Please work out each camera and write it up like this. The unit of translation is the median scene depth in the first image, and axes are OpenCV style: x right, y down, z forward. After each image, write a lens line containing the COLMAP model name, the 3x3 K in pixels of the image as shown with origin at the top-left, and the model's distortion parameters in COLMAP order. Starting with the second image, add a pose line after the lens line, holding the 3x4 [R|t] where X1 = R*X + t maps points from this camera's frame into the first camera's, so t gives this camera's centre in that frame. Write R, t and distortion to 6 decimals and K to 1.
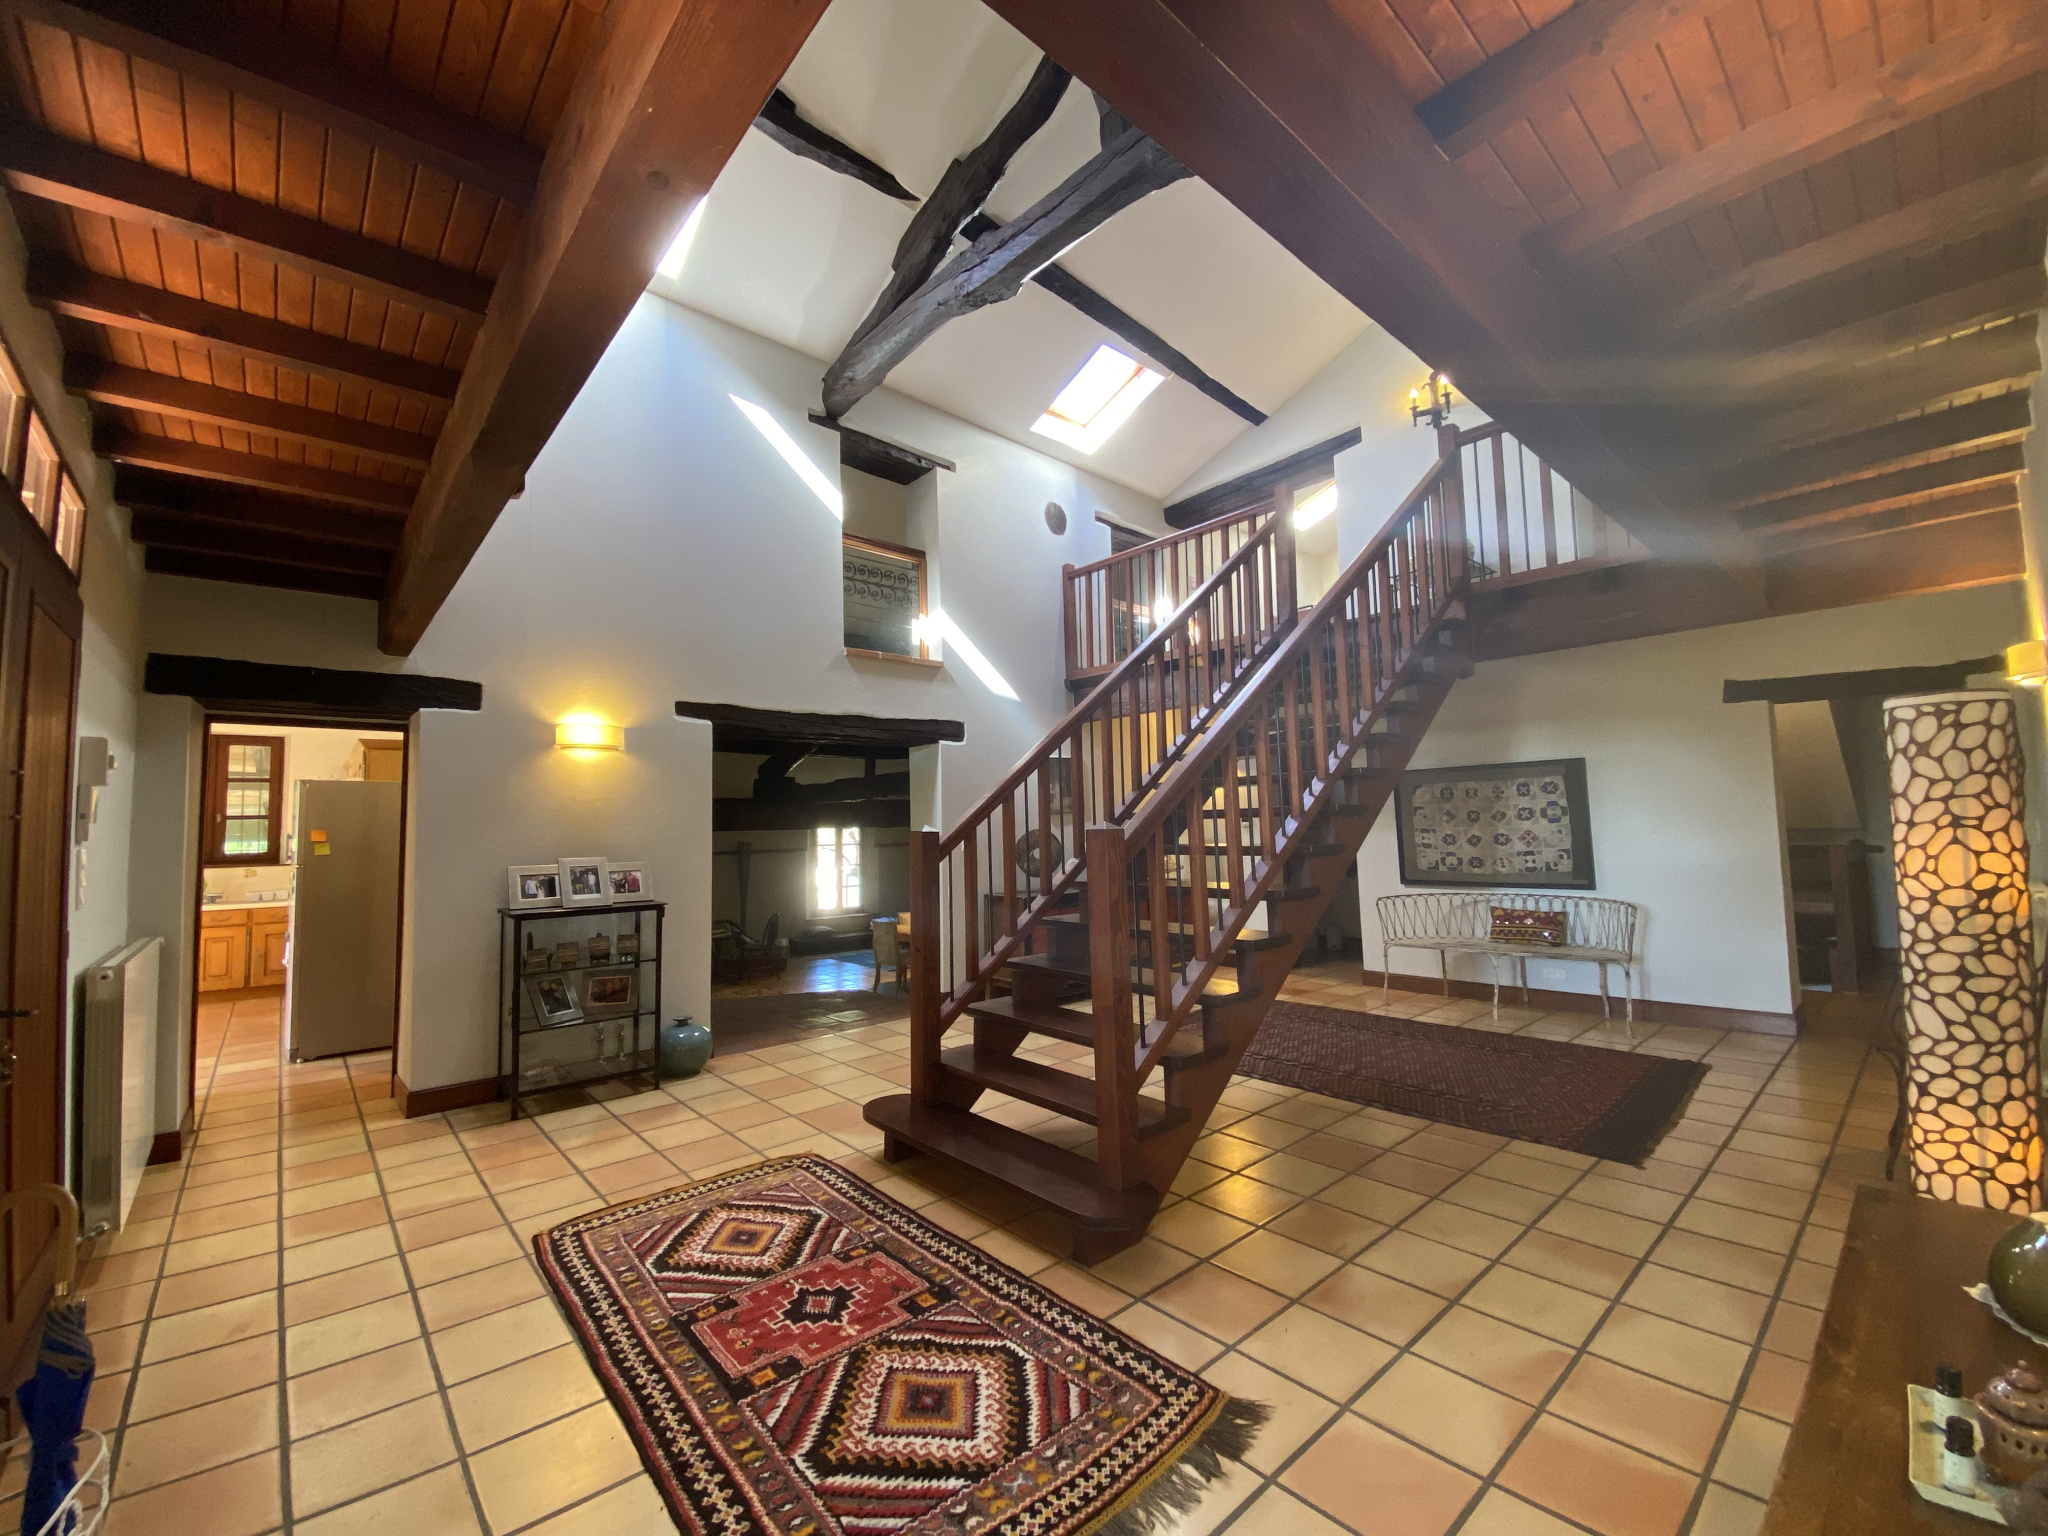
lens RADIAL K [[839.5, 0, 1024.0], [0, 839.5, 774.1], [0, 0, 1]] dist [0.028379, -0.023955]
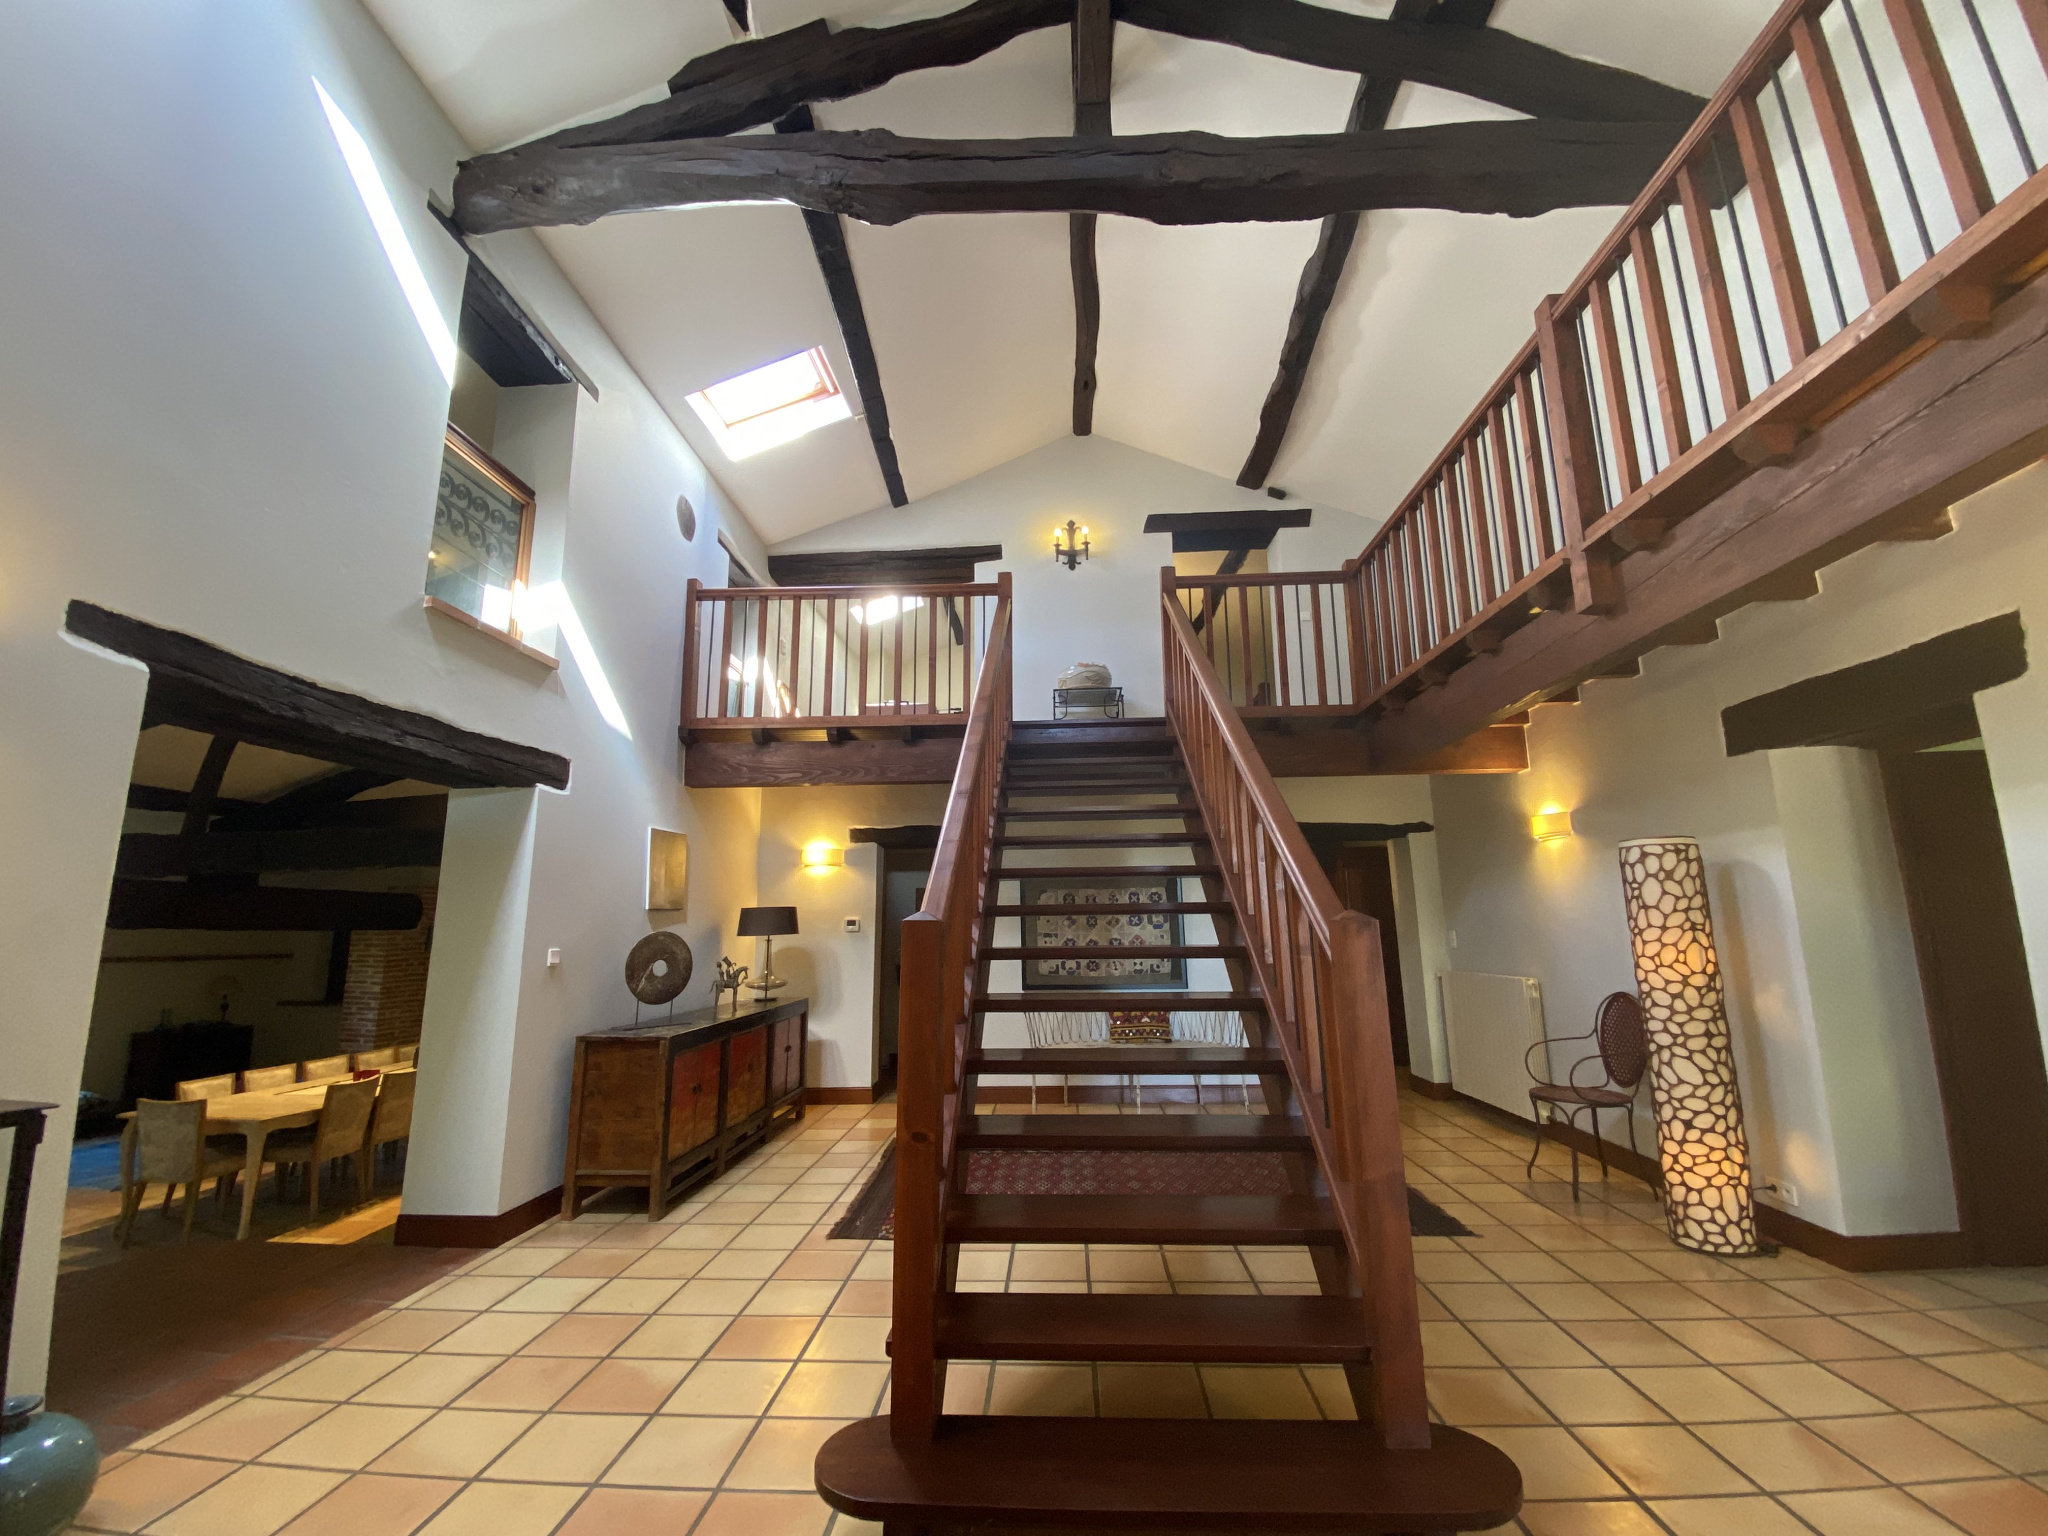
lens RADIAL K [[827.3, 0, 1027.0], [0, 827.3, 765.1], [0, 0, 1]] dist [0.021616, -0.022155]
pose [[0.693168, 0.152783, 0.704398, -0.723922], [-0.051508, 0.985278, -0.163018, 0.073316], [-0.718934, 0.076717, 0.690832, 0.792235]]
